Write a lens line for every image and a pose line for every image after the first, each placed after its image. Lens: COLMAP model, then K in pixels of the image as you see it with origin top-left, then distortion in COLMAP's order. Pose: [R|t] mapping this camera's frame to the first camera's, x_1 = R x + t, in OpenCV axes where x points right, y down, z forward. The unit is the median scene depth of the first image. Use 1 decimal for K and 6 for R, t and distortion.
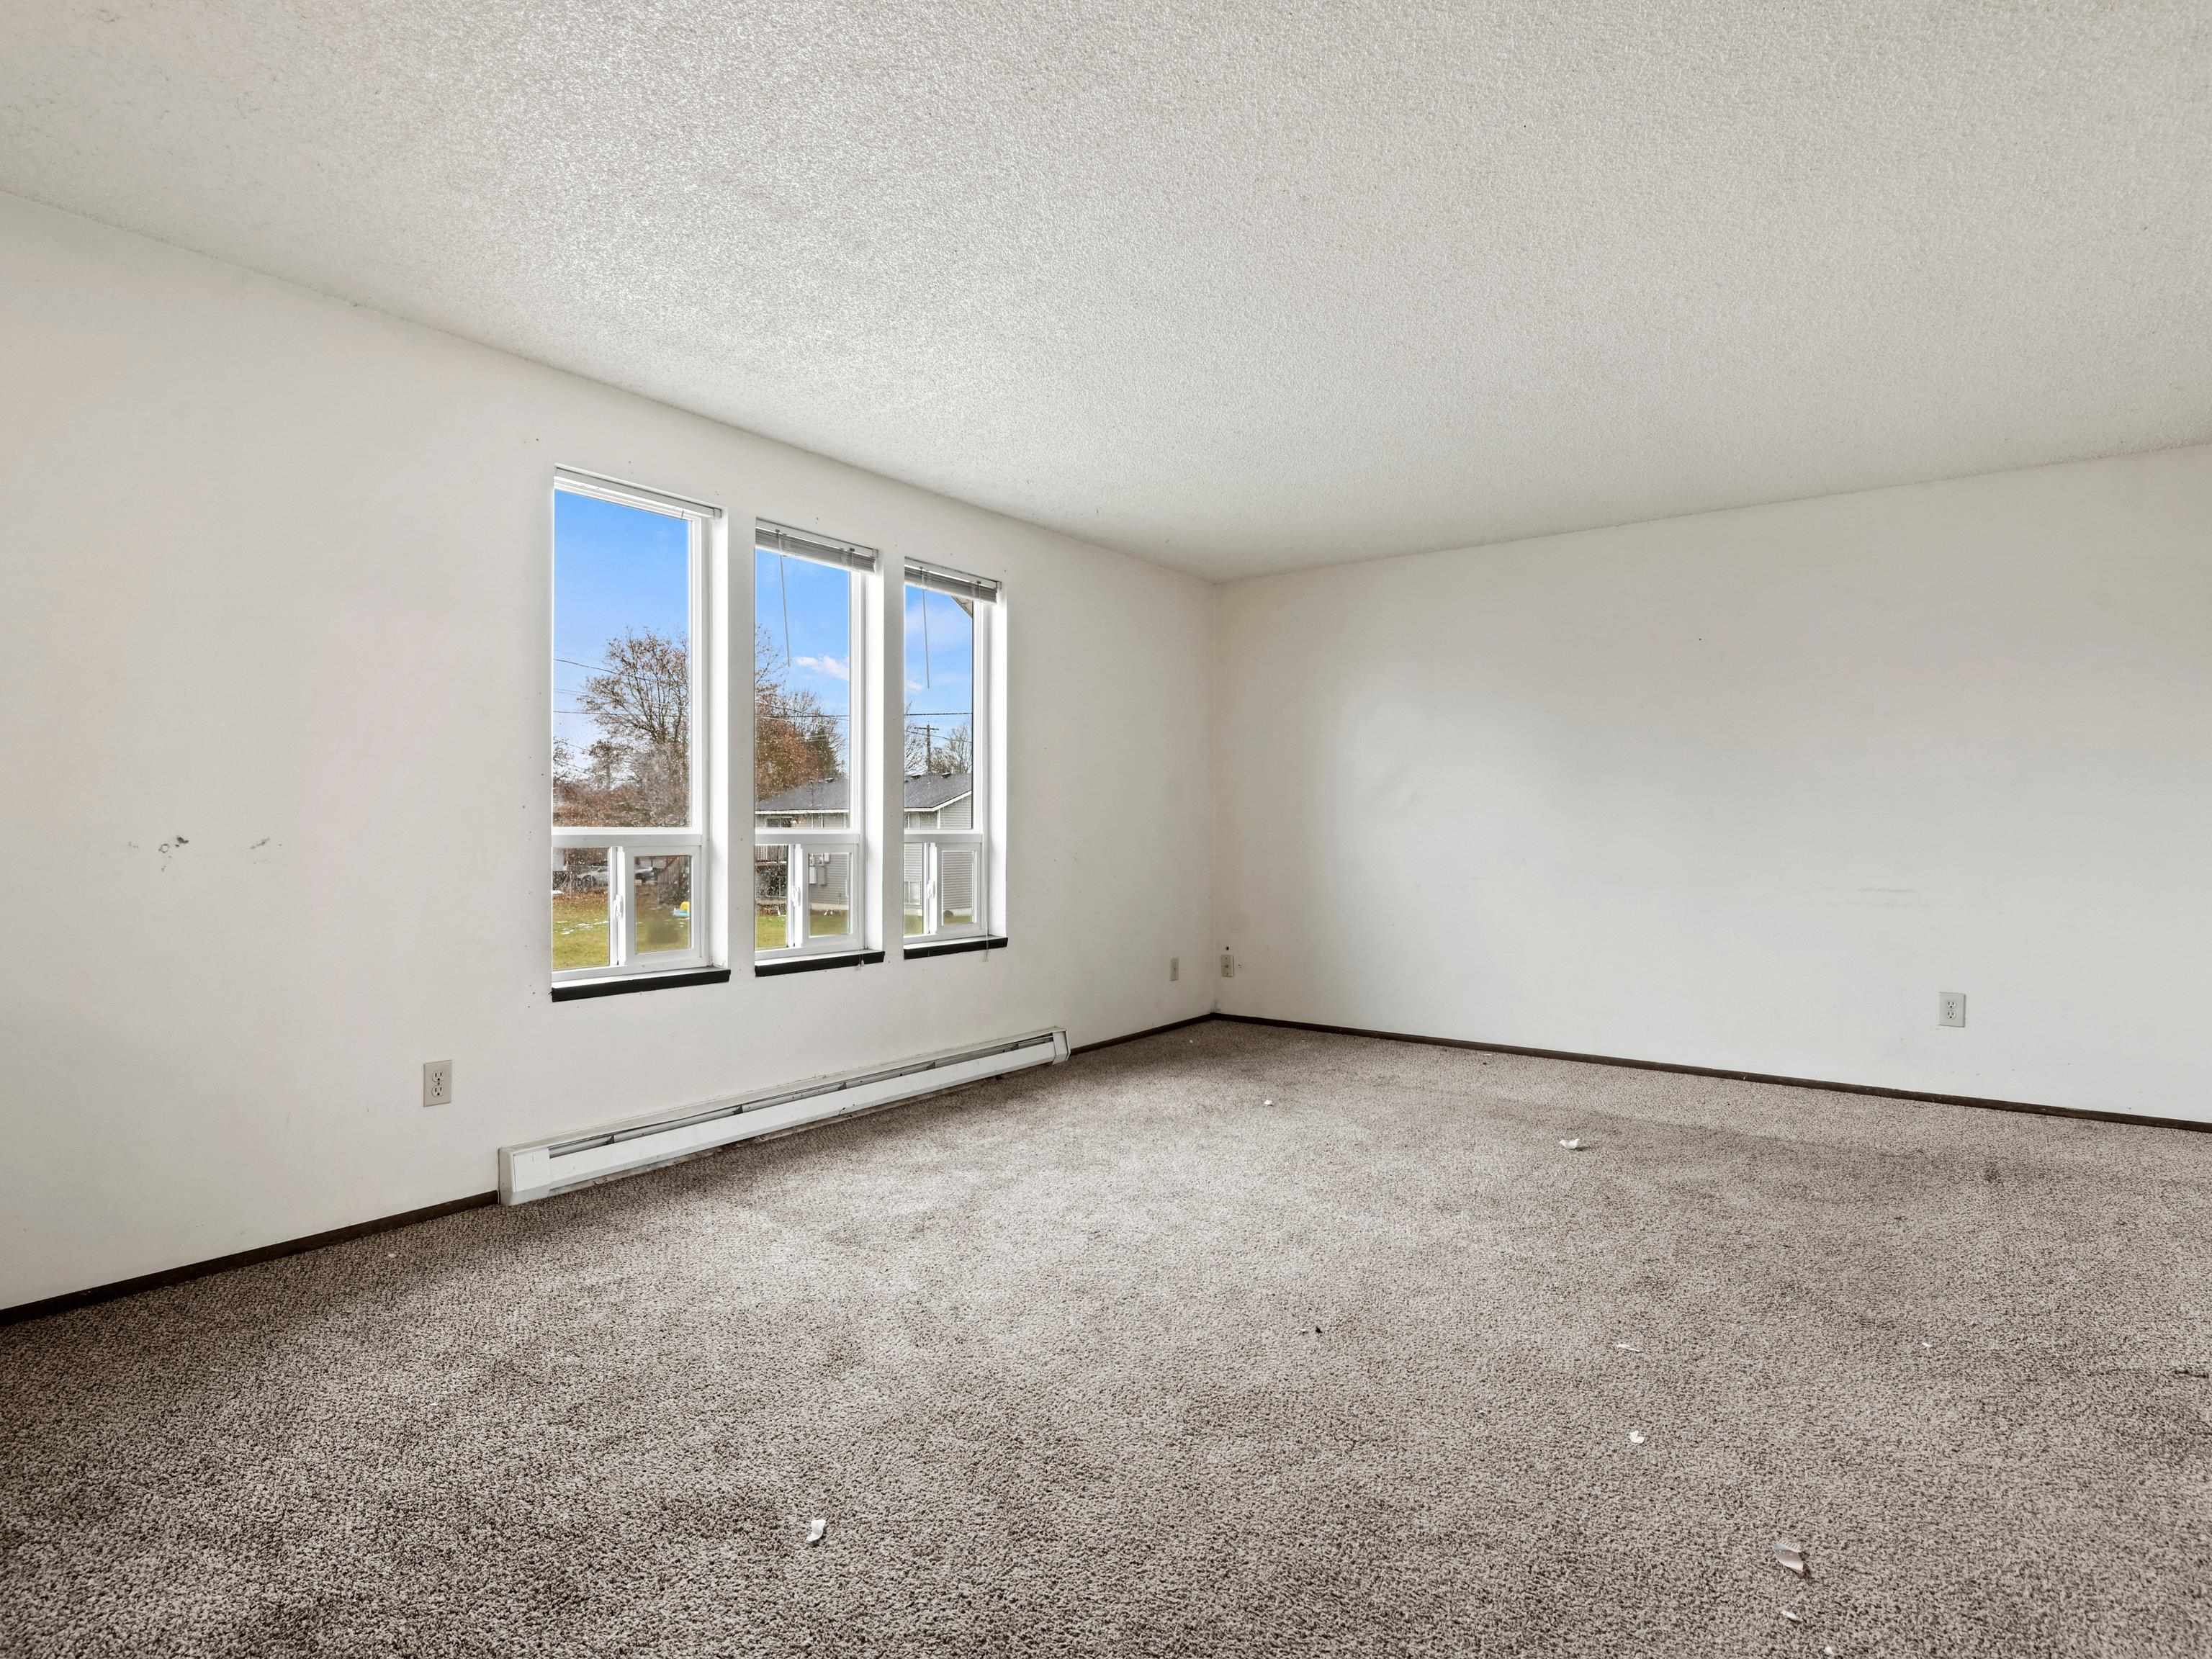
lens RADIAL K [[1157.8, 0, 1106.0], [0, 1157.8, 829.5], [0, 0, 1]] dist [0.011699, -0.016893]
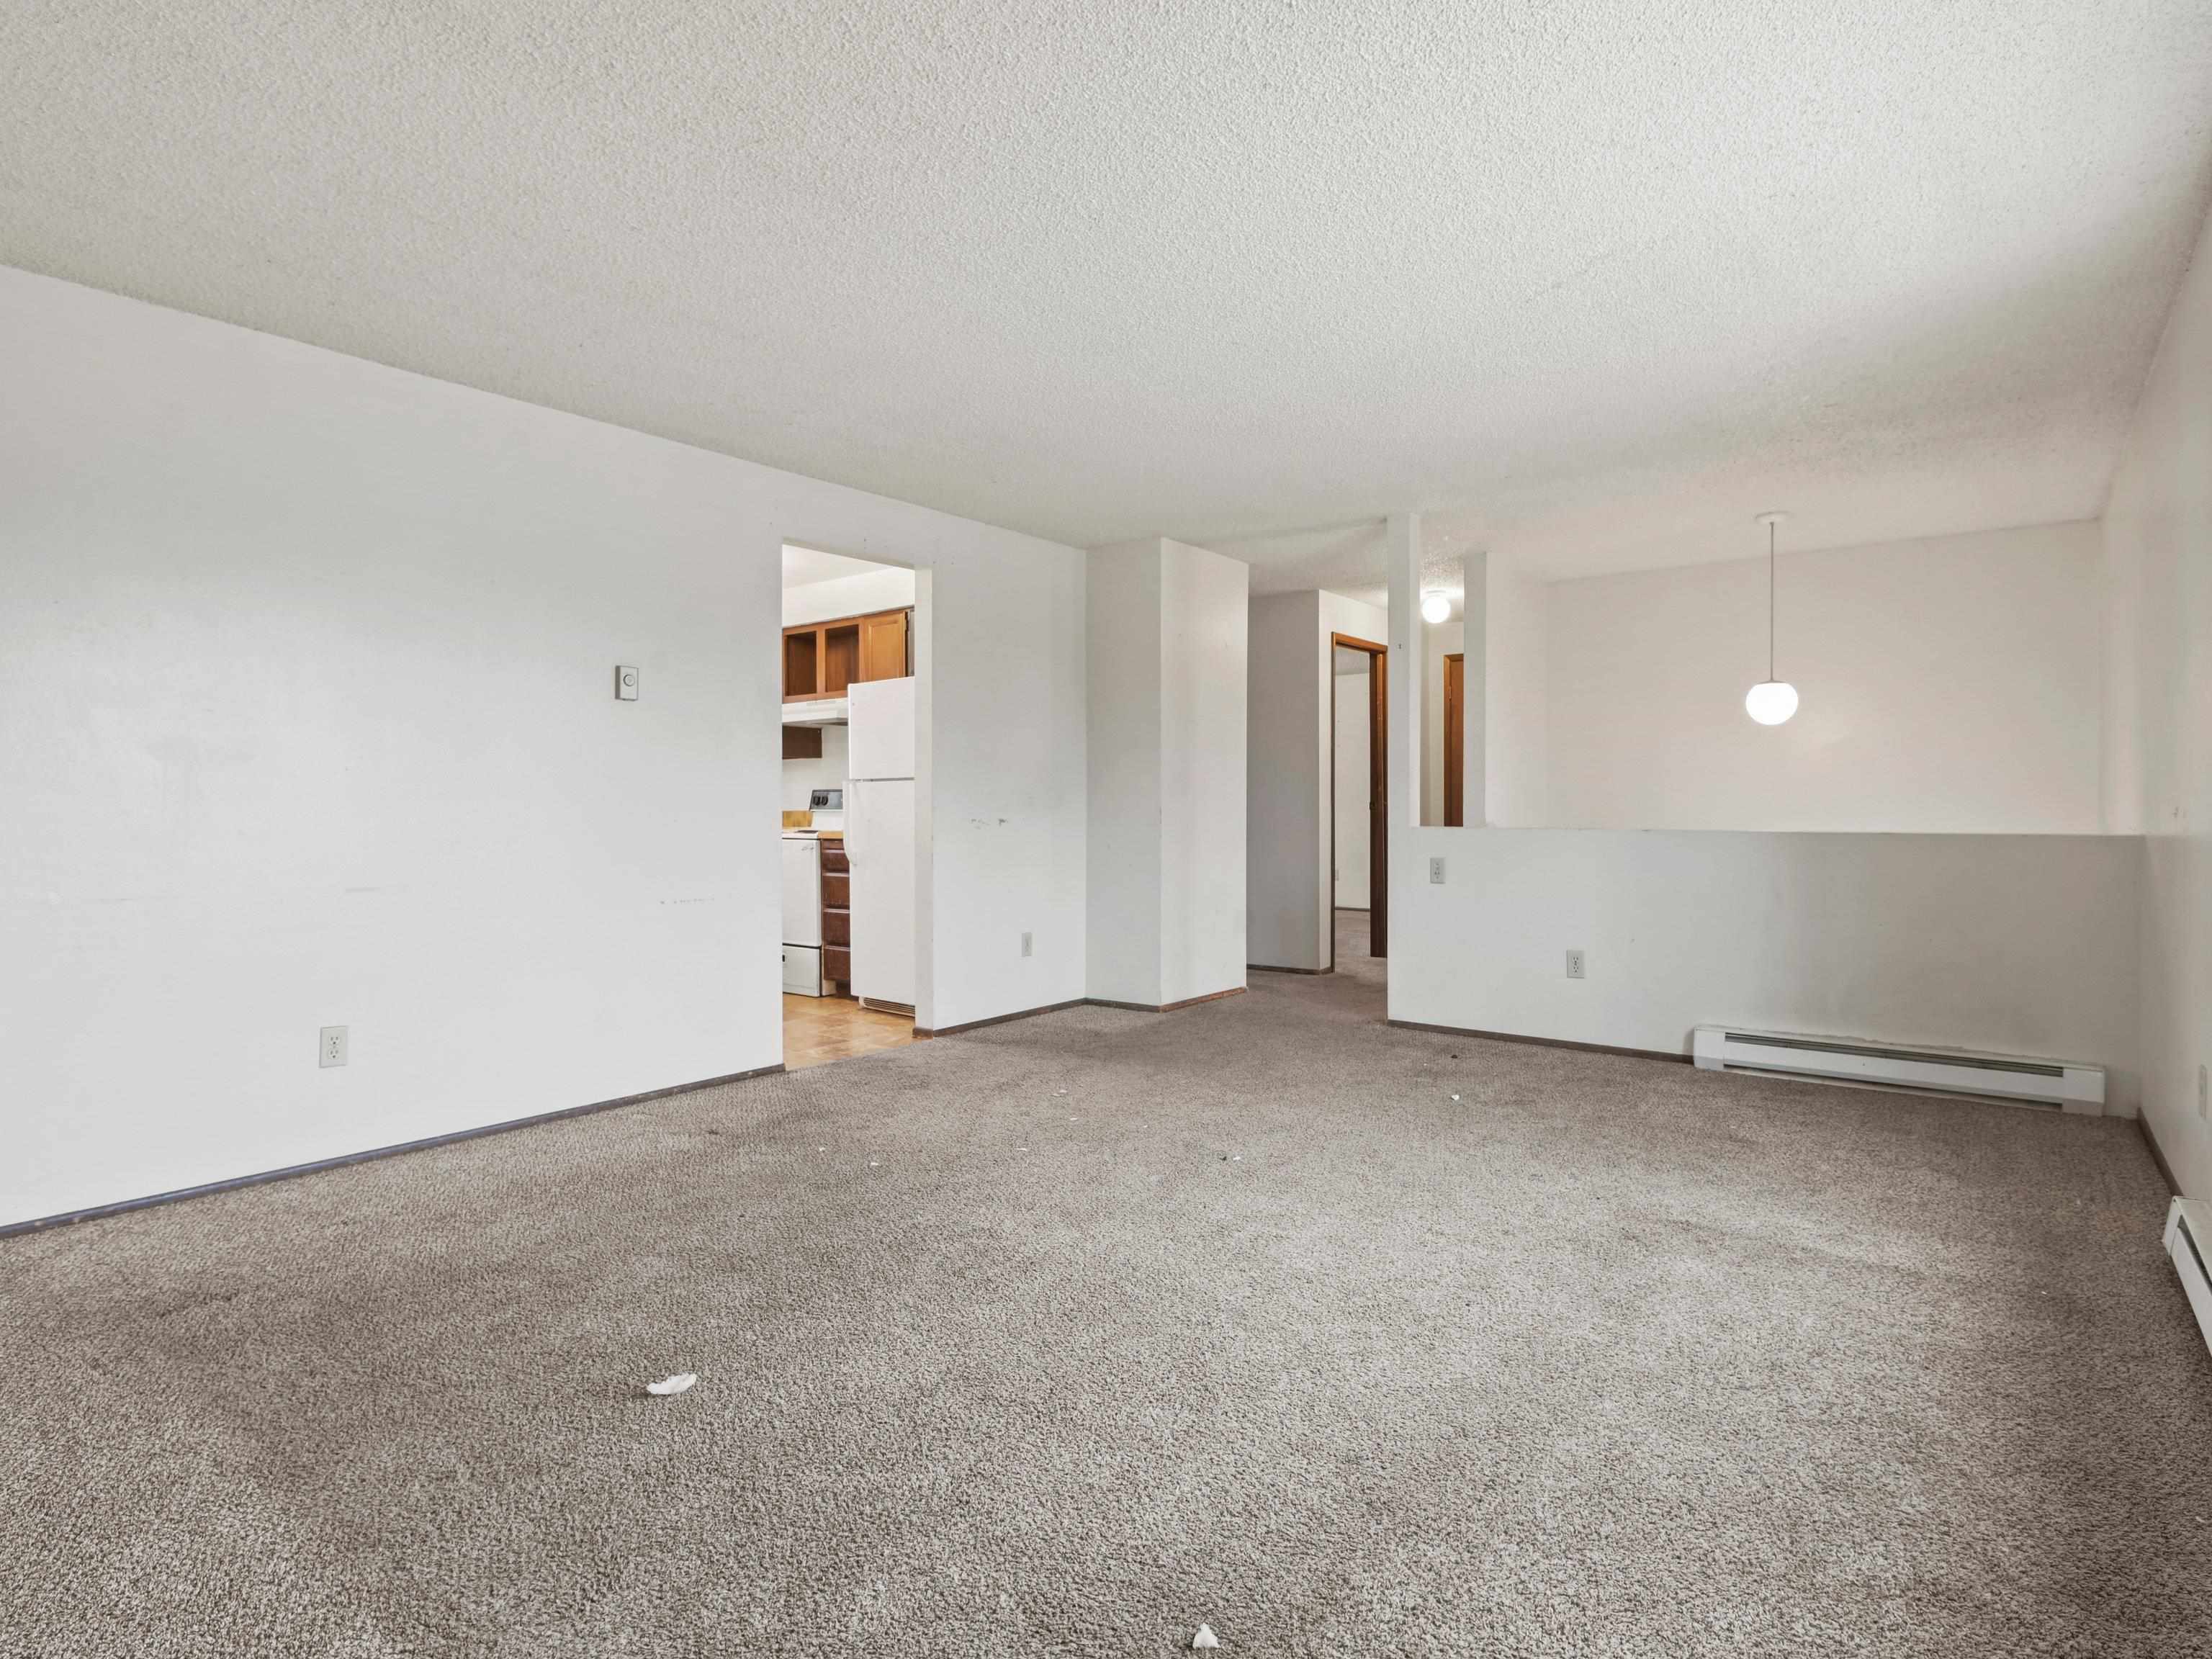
lens RADIAL K [[1157.8, 0, 1106.0], [0, 1157.8, 829.5], [0, 0, 1]] dist [0.011699, -0.016893]
pose [[-0.999910, 0.006746, 0.011634, 0.222884], [0.006853, 0.999934, 0.009202, 0.019250], [-0.011572, 0.009281, -0.999890, 1.636433]]
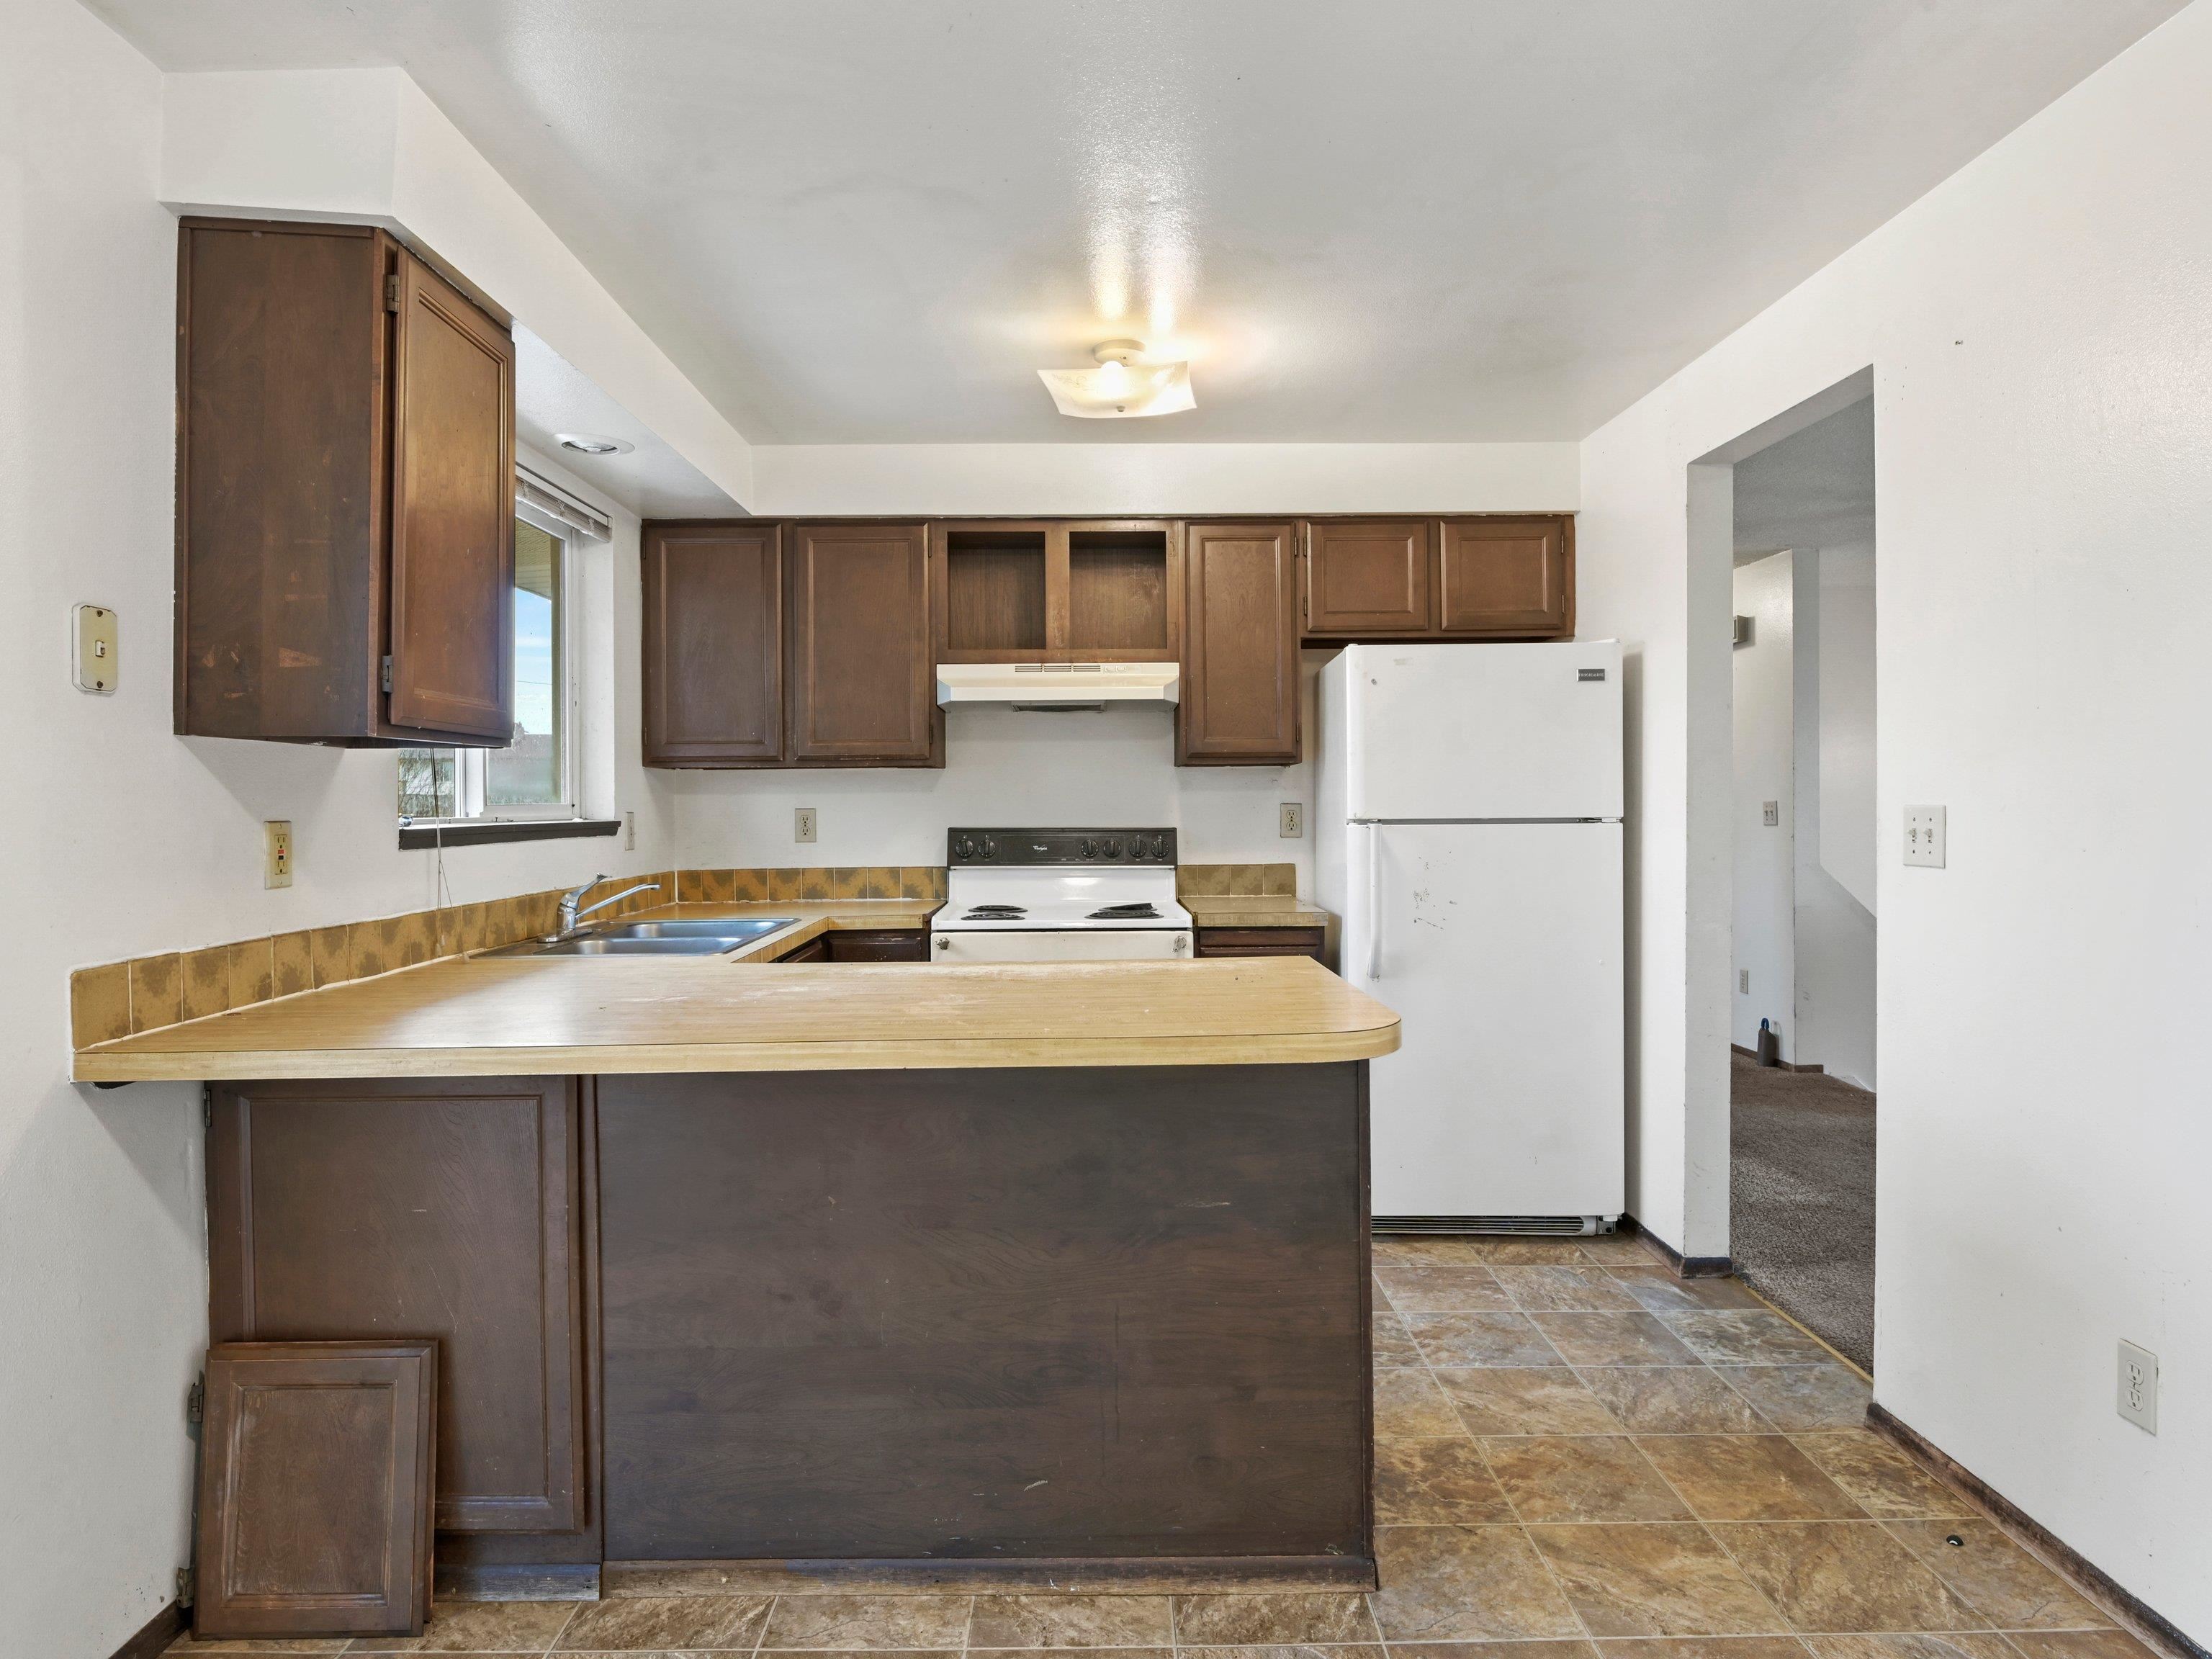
lens RADIAL K [[1303.2, 0, 1106.9], [0, 1303.2, 815.3], [0, 0, 1]] dist [0.000635, -0.001276]
pose [[-0.786613, 0.012171, -0.617326, 1.403986], [0.008127, 0.999923, 0.009358, -0.056364], [0.617393, 0.002344, -0.786652, 0.653098]]
